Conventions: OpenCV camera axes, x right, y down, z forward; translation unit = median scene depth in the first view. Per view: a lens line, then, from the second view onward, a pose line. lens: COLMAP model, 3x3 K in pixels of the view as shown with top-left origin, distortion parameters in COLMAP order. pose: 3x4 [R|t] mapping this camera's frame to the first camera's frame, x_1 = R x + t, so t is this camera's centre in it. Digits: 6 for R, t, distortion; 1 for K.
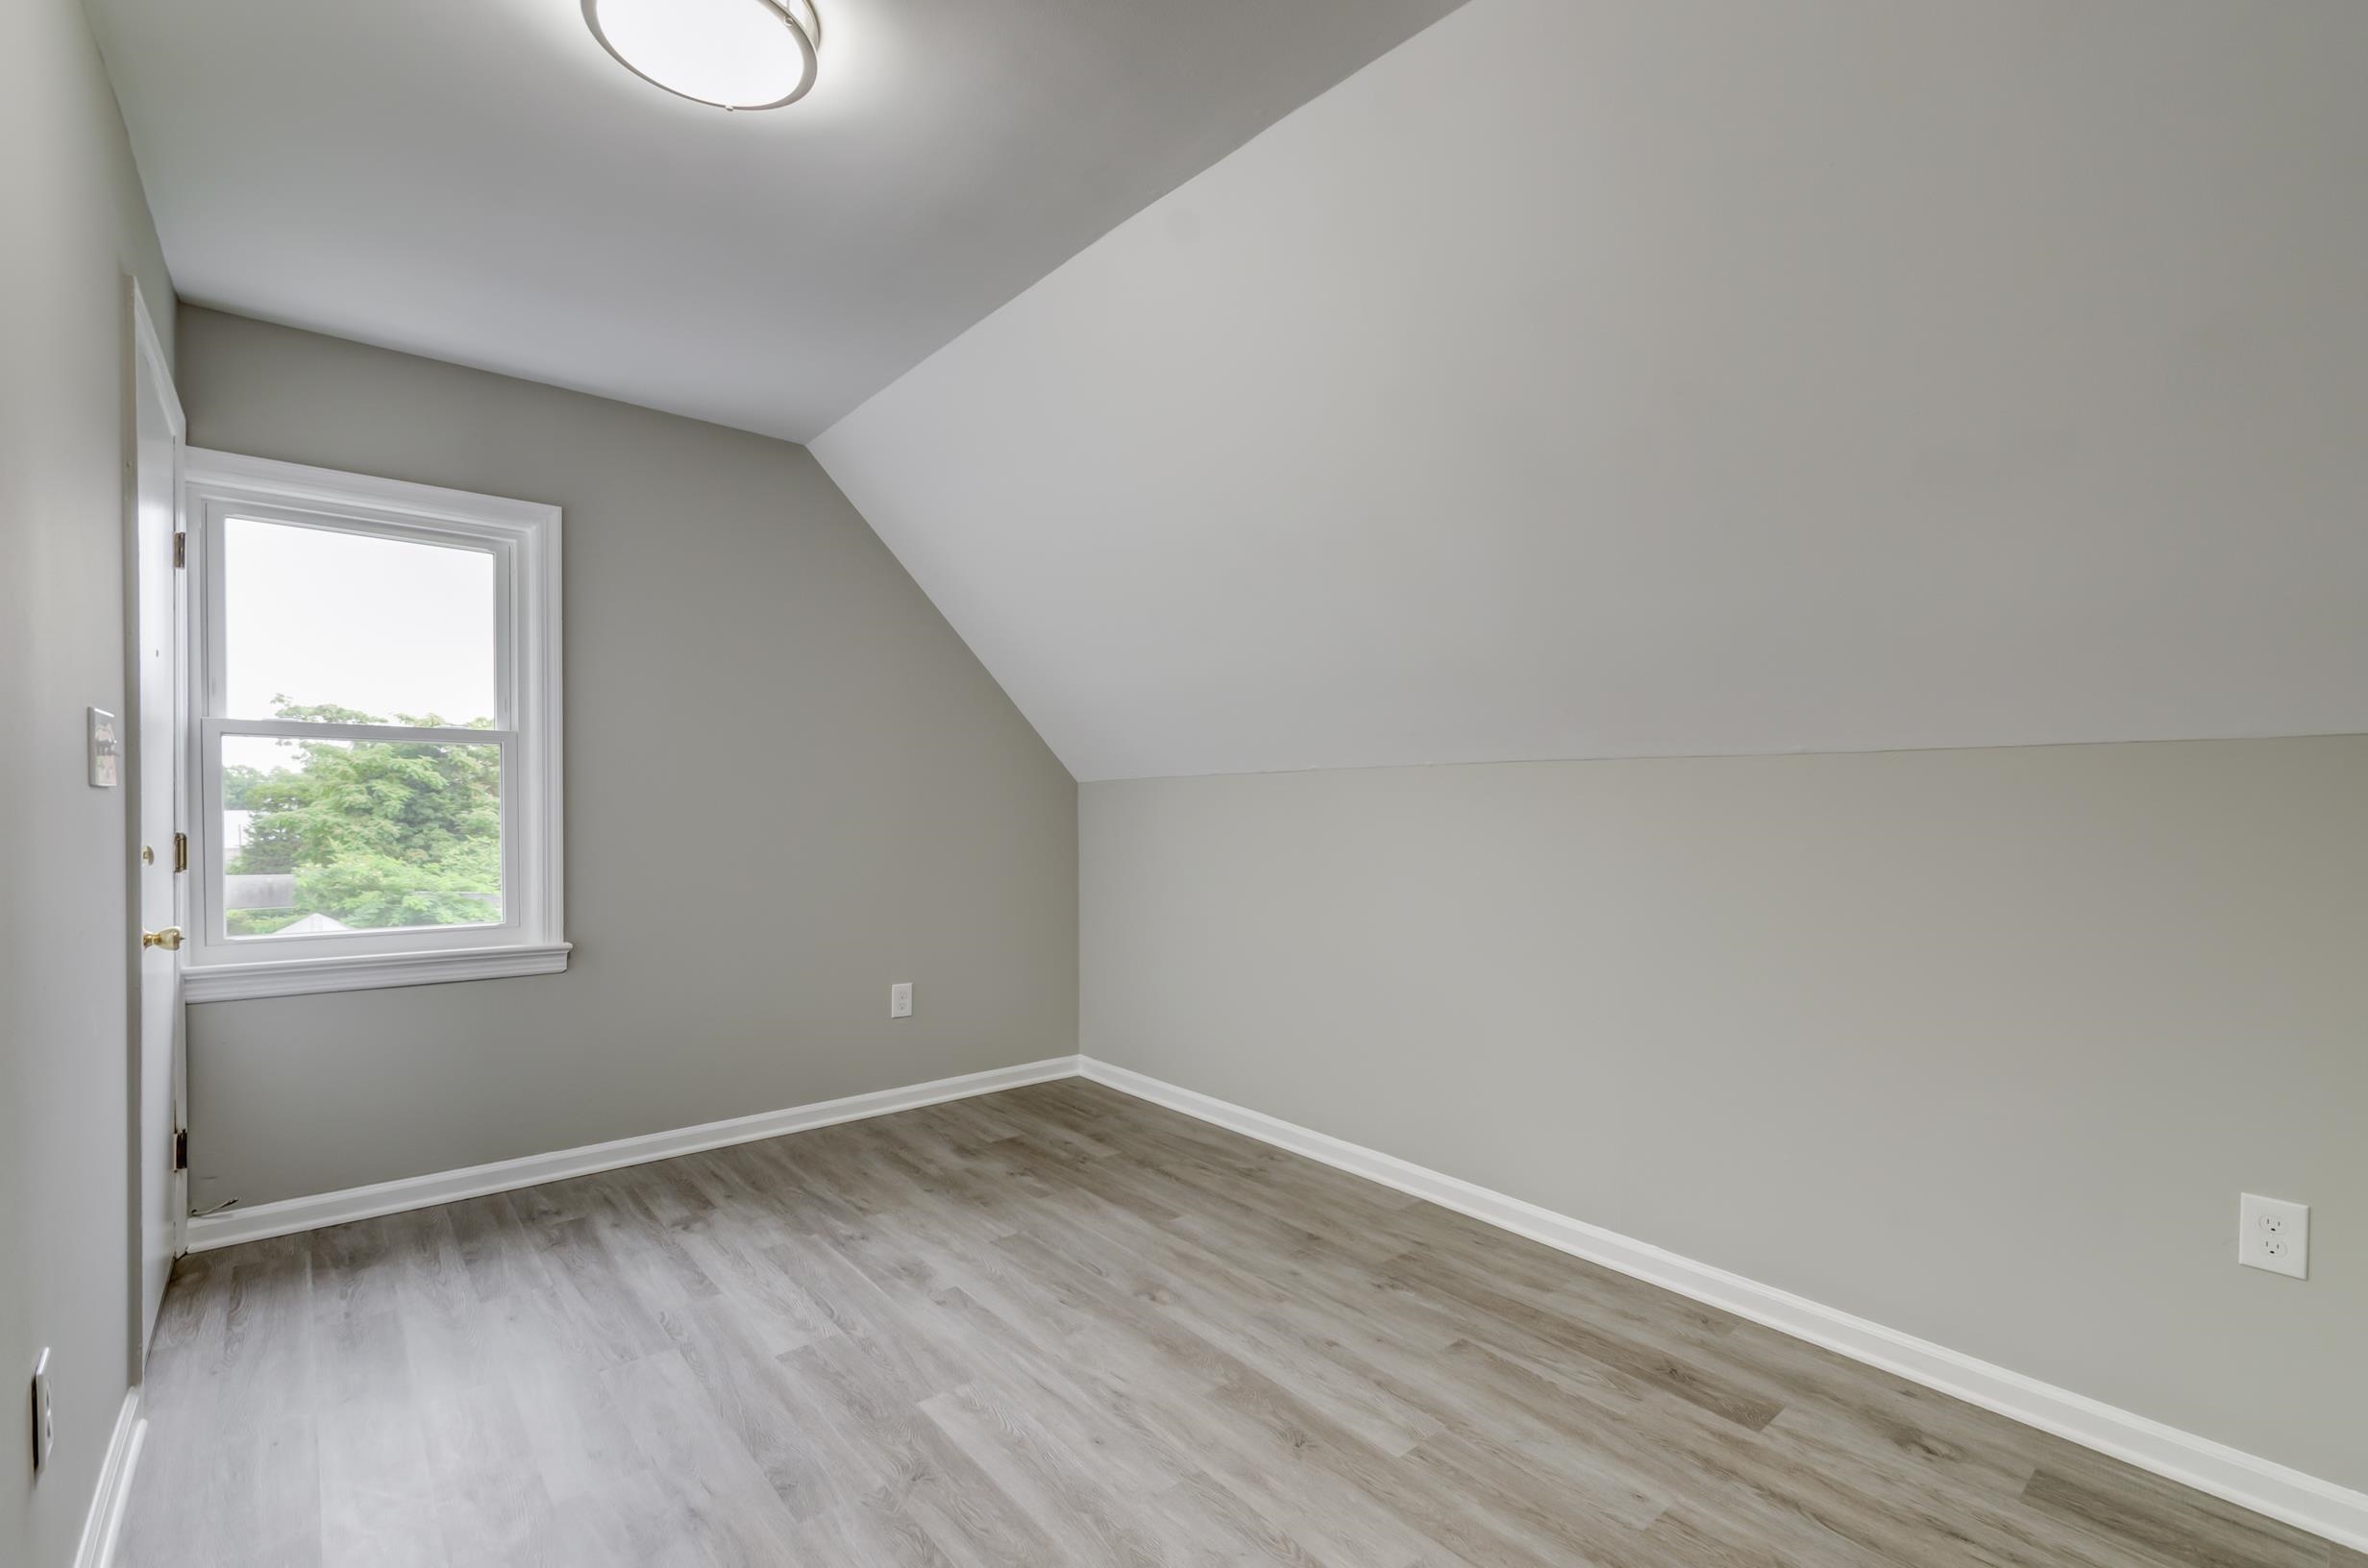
lens RADIAL K [[1018.2, 0, 1182.7], [0, 1018.2, 792.6], [0, 0, 1]] dist [-0.001540, 0.000324]
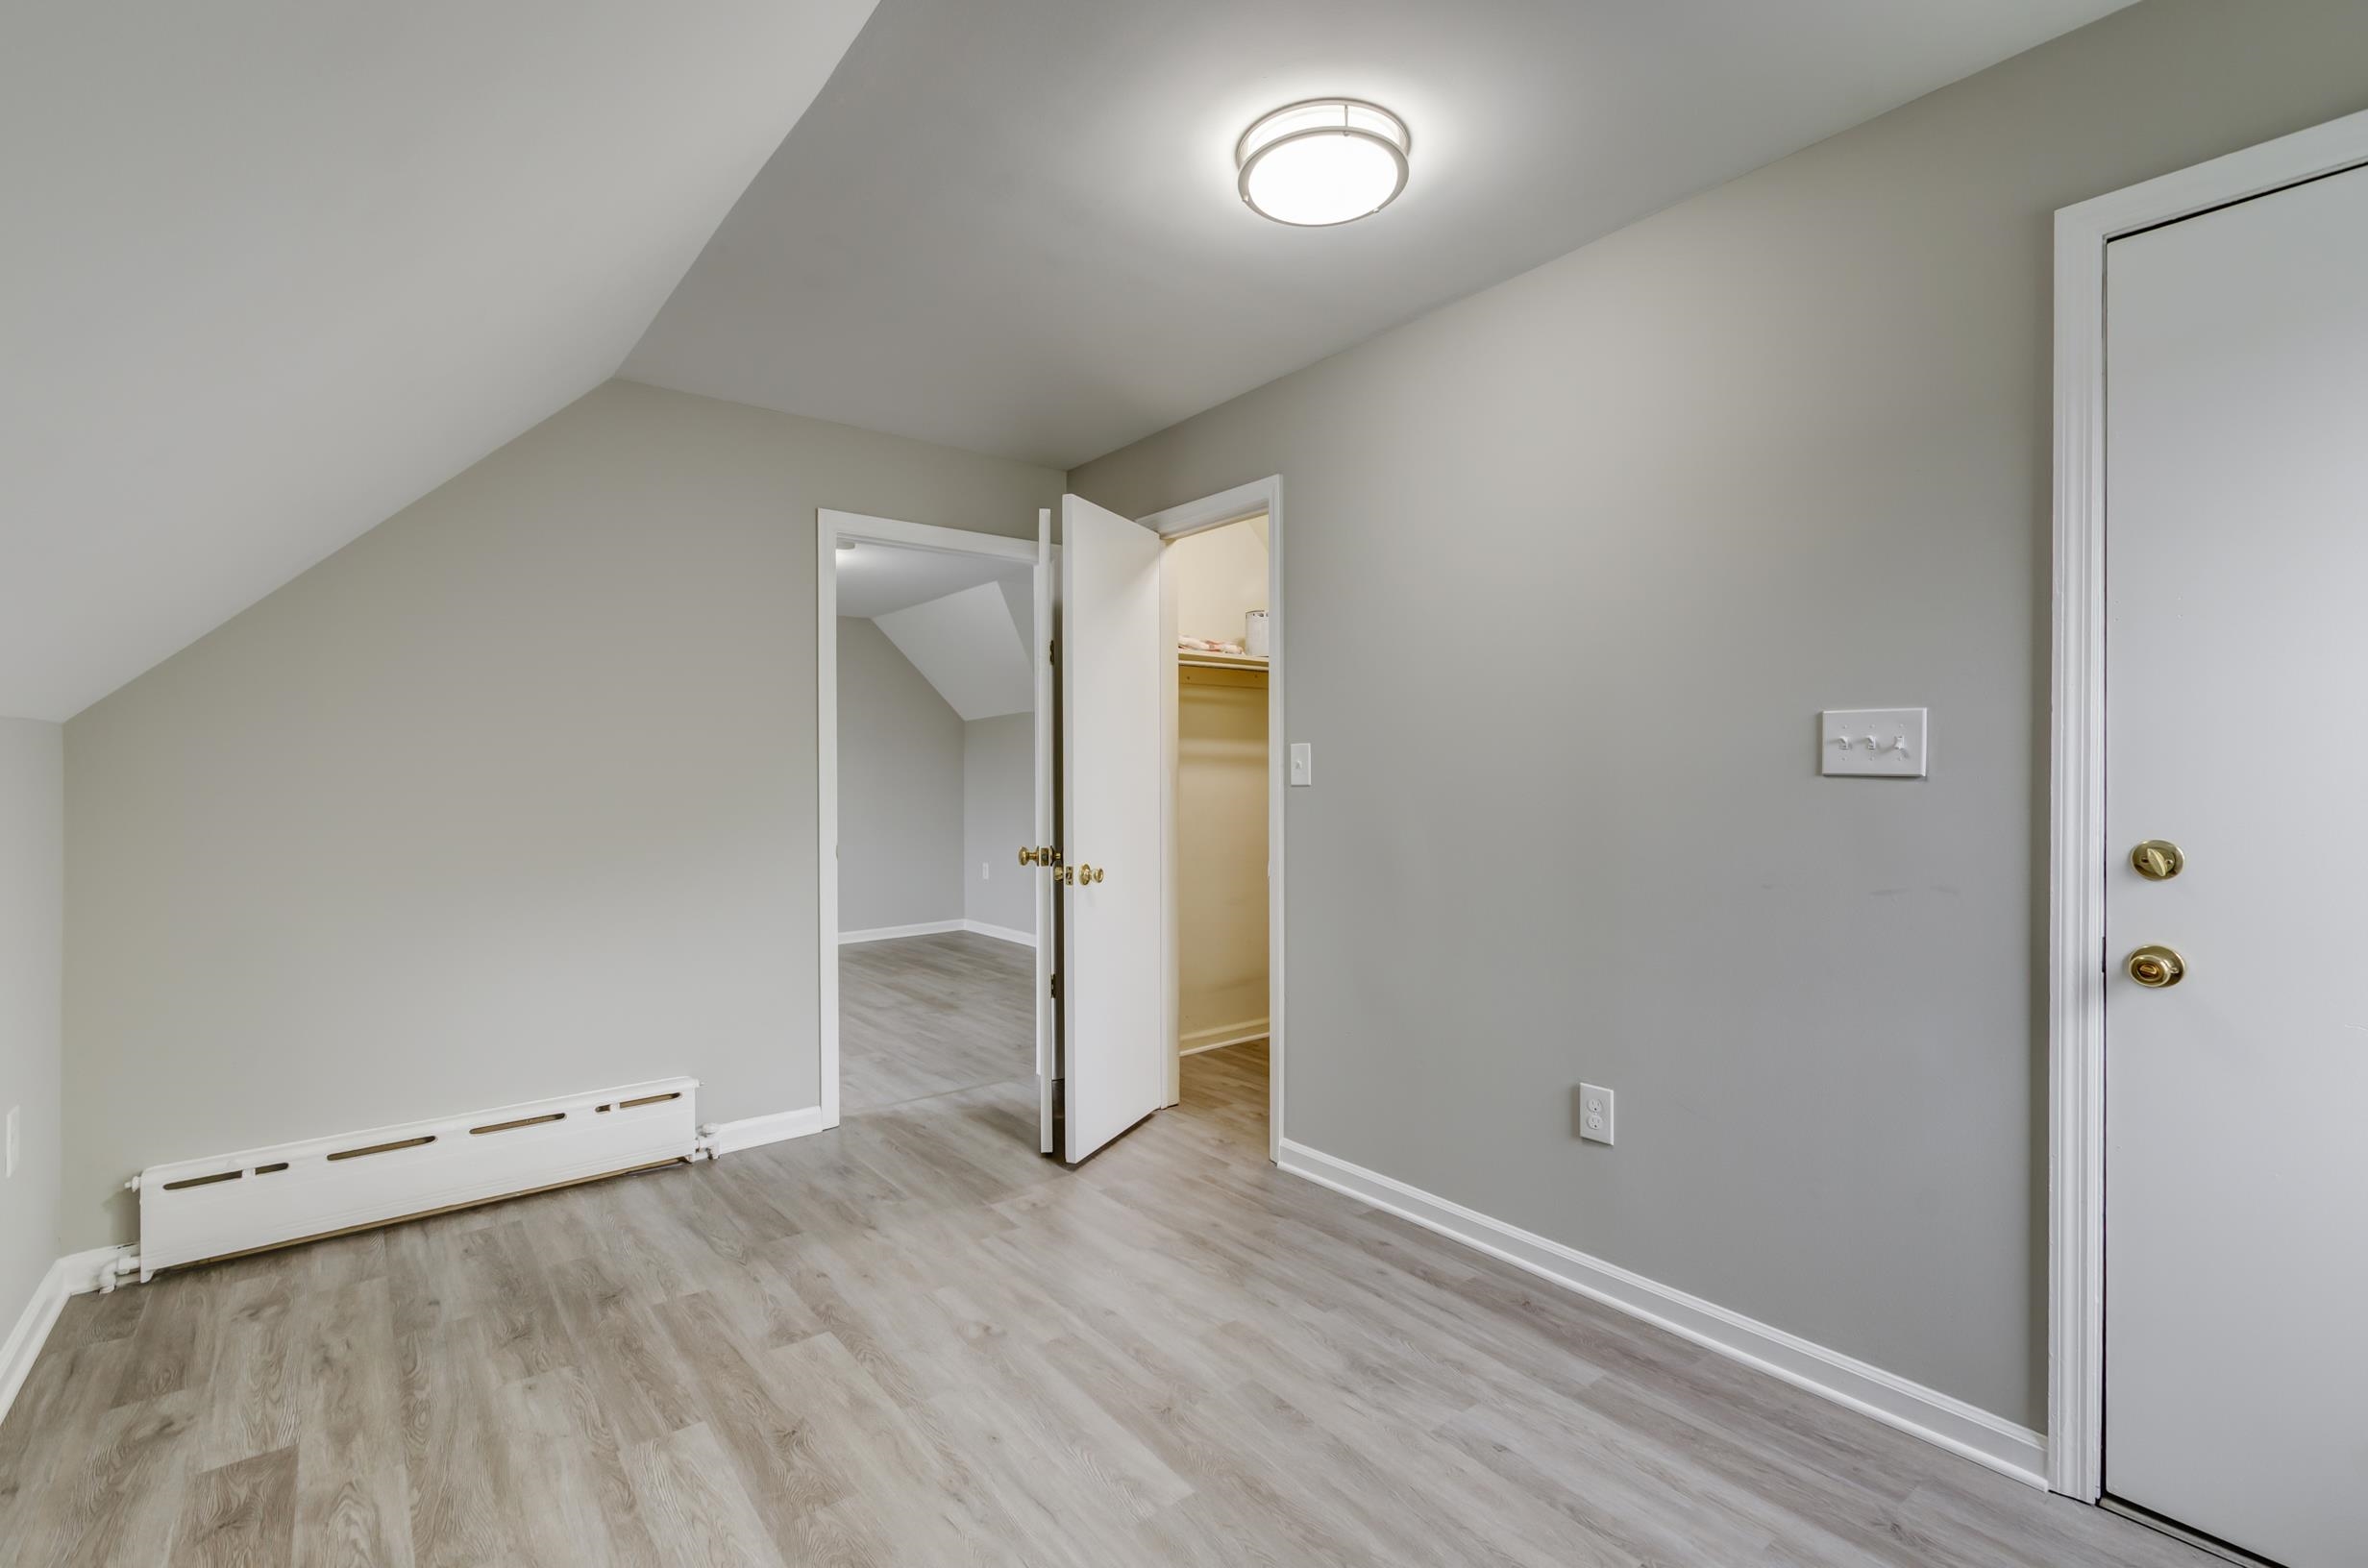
lens RADIAL K [[1018.2, 0, 1185.1], [0, 1018.2, 780.3], [0, 0, 1]] dist [-0.001540, 0.000324]
pose [[-0.999601, -0.009261, 0.026669, -0.287400], [-0.008966, 0.999898, 0.011154, -0.007045], [-0.026769, 0.010910, -0.999582, 1.966635]]
